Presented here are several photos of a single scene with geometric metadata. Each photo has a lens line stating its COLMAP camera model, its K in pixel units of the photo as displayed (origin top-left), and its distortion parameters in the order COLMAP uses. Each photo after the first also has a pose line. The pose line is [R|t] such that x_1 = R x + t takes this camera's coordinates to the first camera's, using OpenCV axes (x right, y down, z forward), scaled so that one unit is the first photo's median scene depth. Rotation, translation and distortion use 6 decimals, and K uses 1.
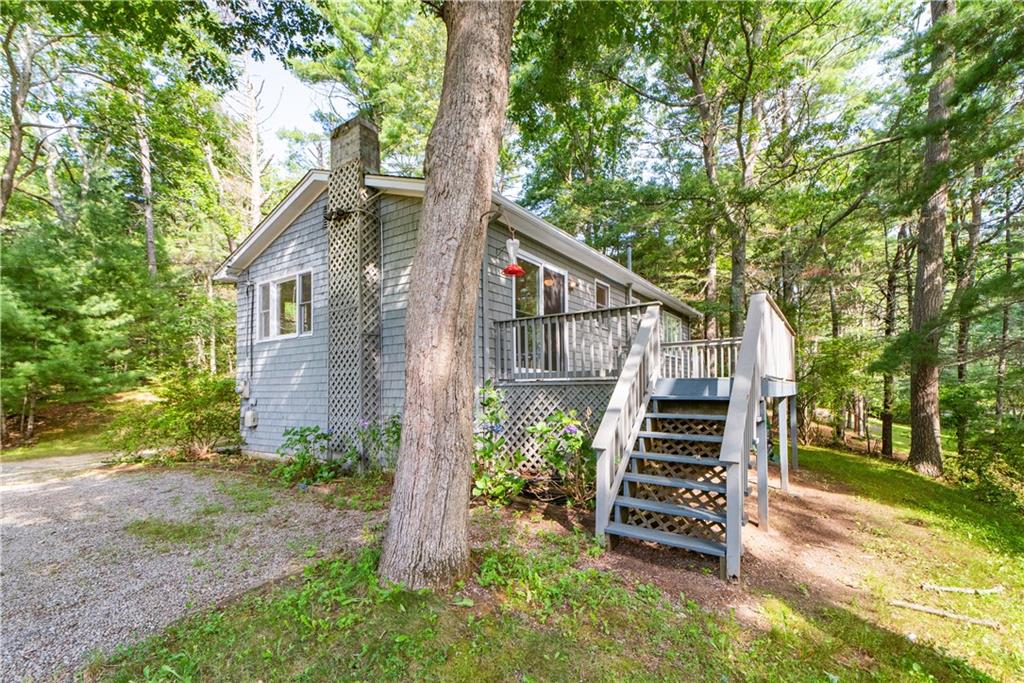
lens RADIAL K [[410.5, 0, 530.9], [0, 410.5, 370.8], [0, 0, 1]] dist [0.017385, -0.001808]
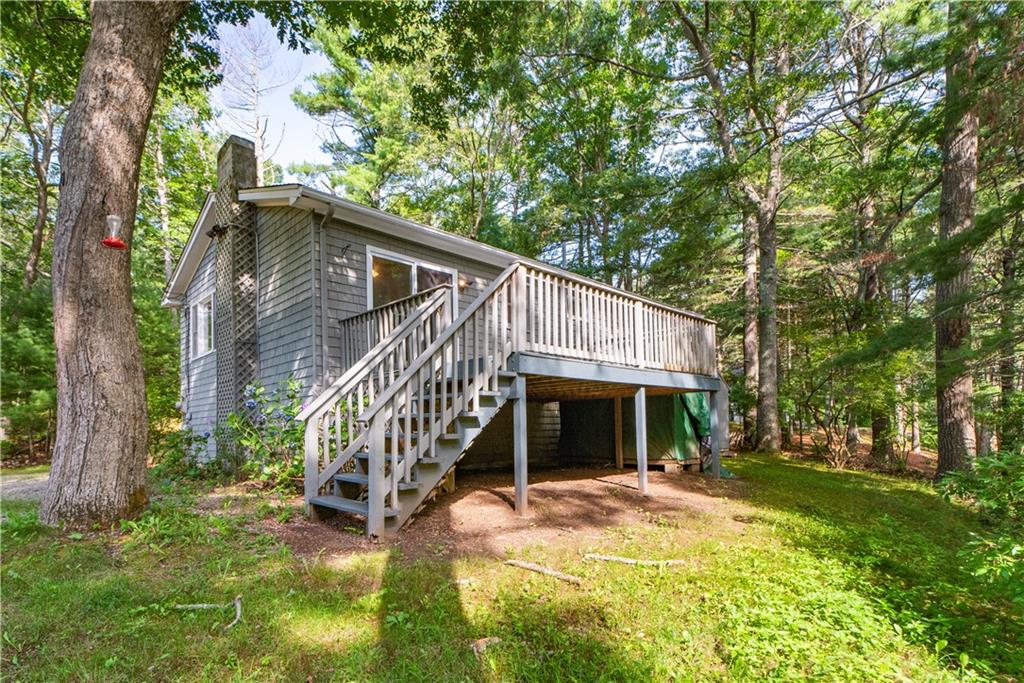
lens RADIAL K [[456.0, 0, 516.0], [0, 456.0, 399.0], [0, 0, 1]] dist [0.014734, 0.000242]
pose [[0.982599, -0.029208, -0.183426, 0.473107], [0.027301, 0.999544, -0.012913, 0.085720], [0.183720, 0.007681, 0.982949, -0.013406]]
